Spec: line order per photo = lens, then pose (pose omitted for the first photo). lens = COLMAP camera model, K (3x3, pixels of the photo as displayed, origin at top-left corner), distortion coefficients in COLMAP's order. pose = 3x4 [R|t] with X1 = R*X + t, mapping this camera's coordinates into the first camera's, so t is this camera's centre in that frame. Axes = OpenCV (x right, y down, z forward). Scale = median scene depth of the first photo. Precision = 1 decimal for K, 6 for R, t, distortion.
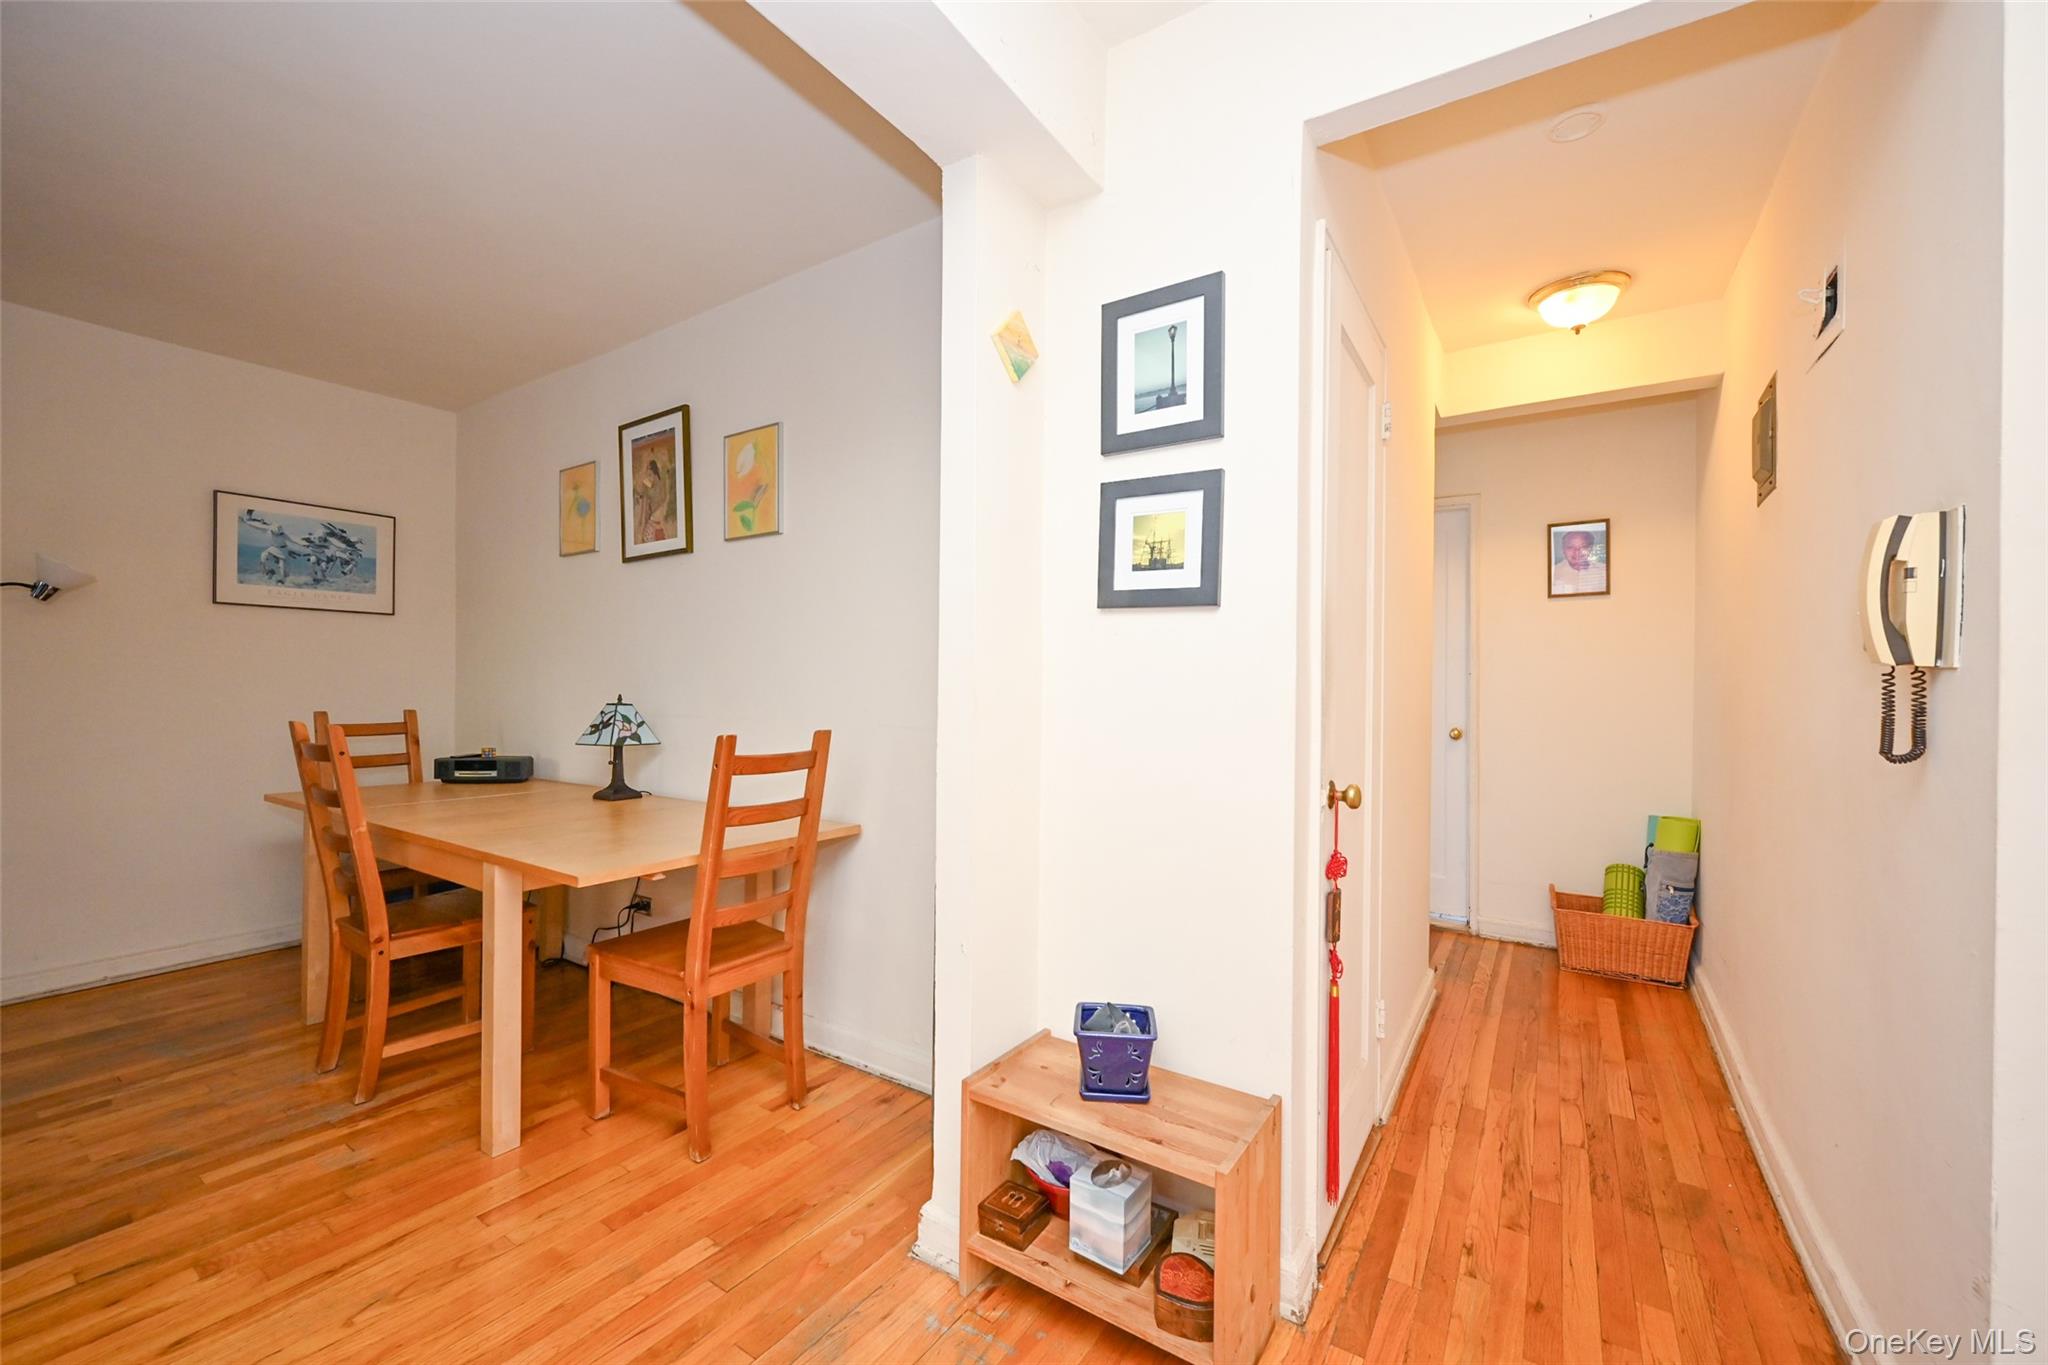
lens RADIAL K [[805.8, 0, 1025.5], [0, 805.8, 686.2], [0, 0, 1]] dist [-0.001055, 0.000256]
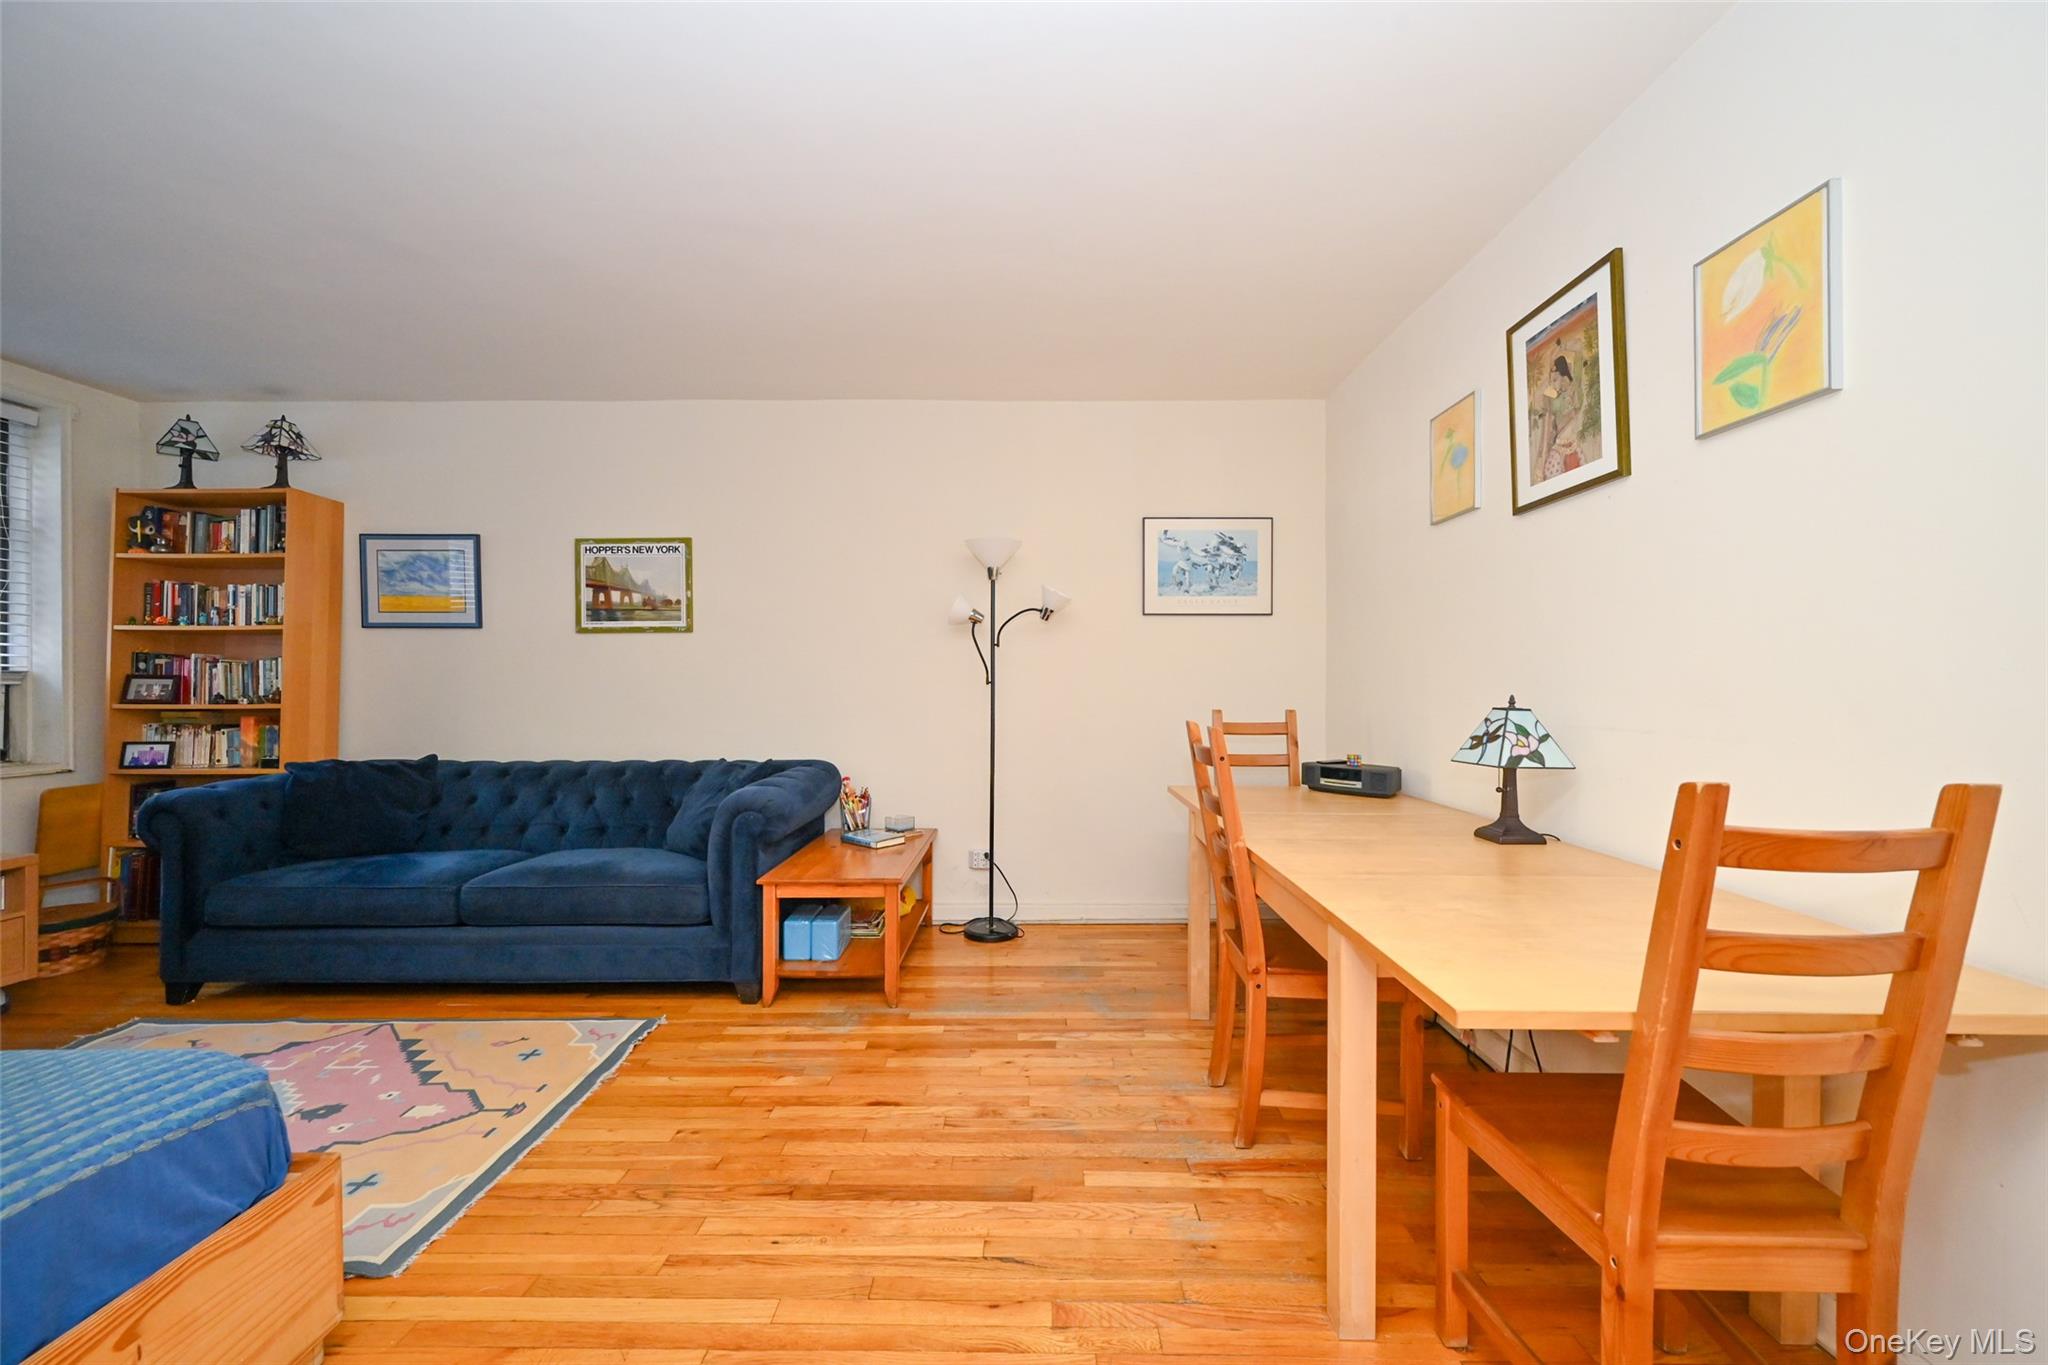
lens RADIAL K [[805.8, 0, 1025.5], [0, 805.8, 686.2], [0, 0, 1]] dist [-0.001055, 0.000256]
pose [[0.545066, -0.003414, -0.838386, -0.142450], [0.003512, 0.999992, -0.001788, 0.001884], [0.838386, -0.001970, 0.545074, 0.253983]]
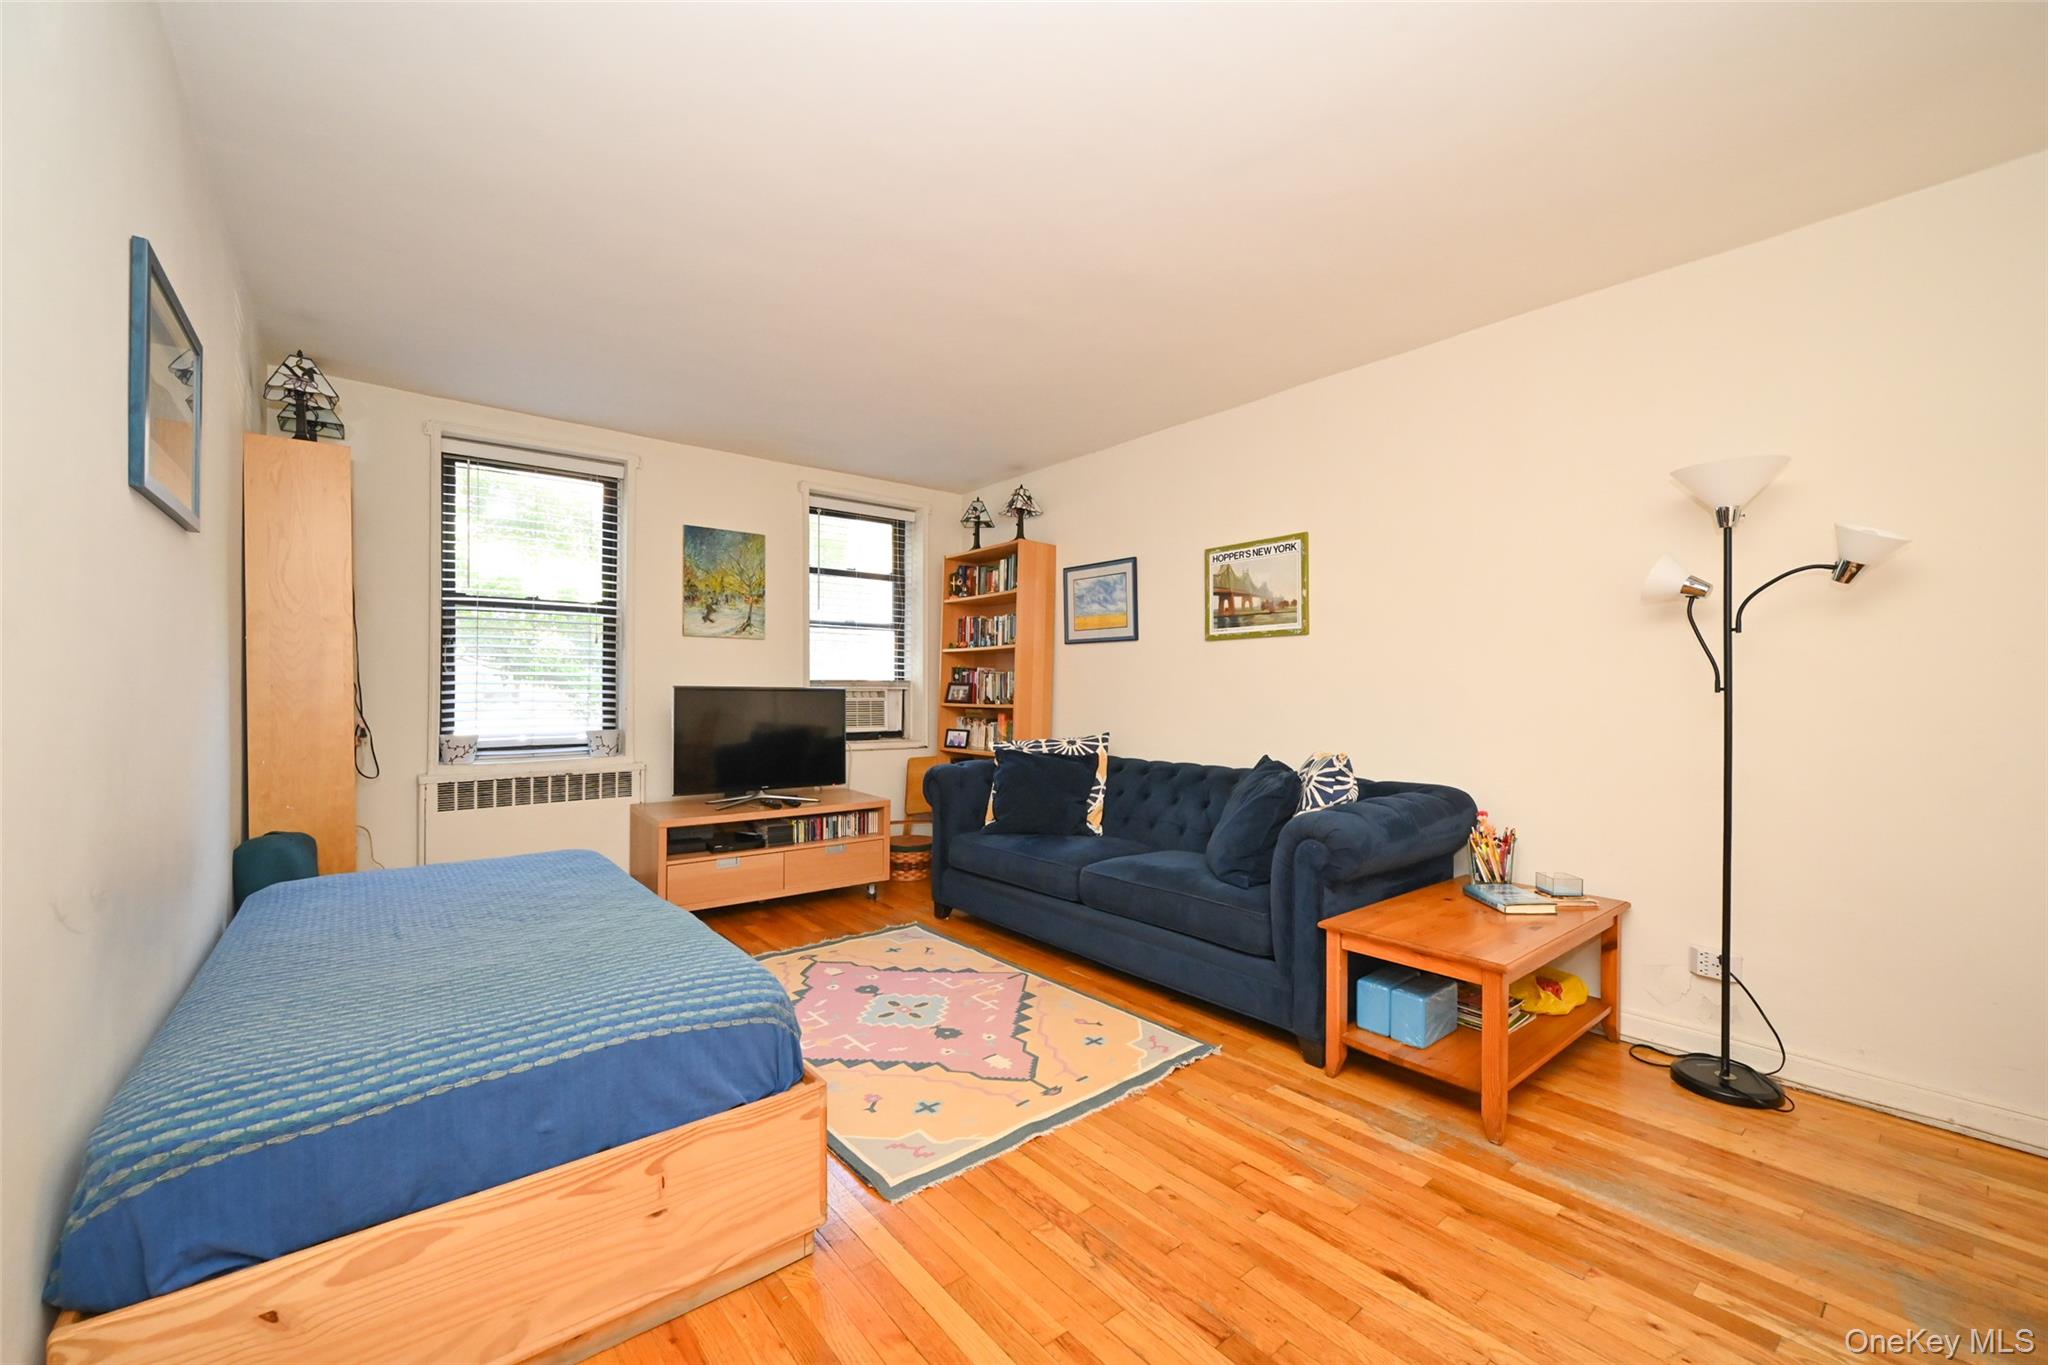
lens RADIAL K [[805.8, 0, 1025.5], [0, 805.8, 686.2], [0, 0, 1]] dist [-0.001055, 0.000256]
pose [[-0.295284, -0.012119, -0.955333, -0.261057], [-0.006253, 0.999923, -0.010752, 0.003325], [0.955389, 0.002799, -0.295337, 0.471037]]
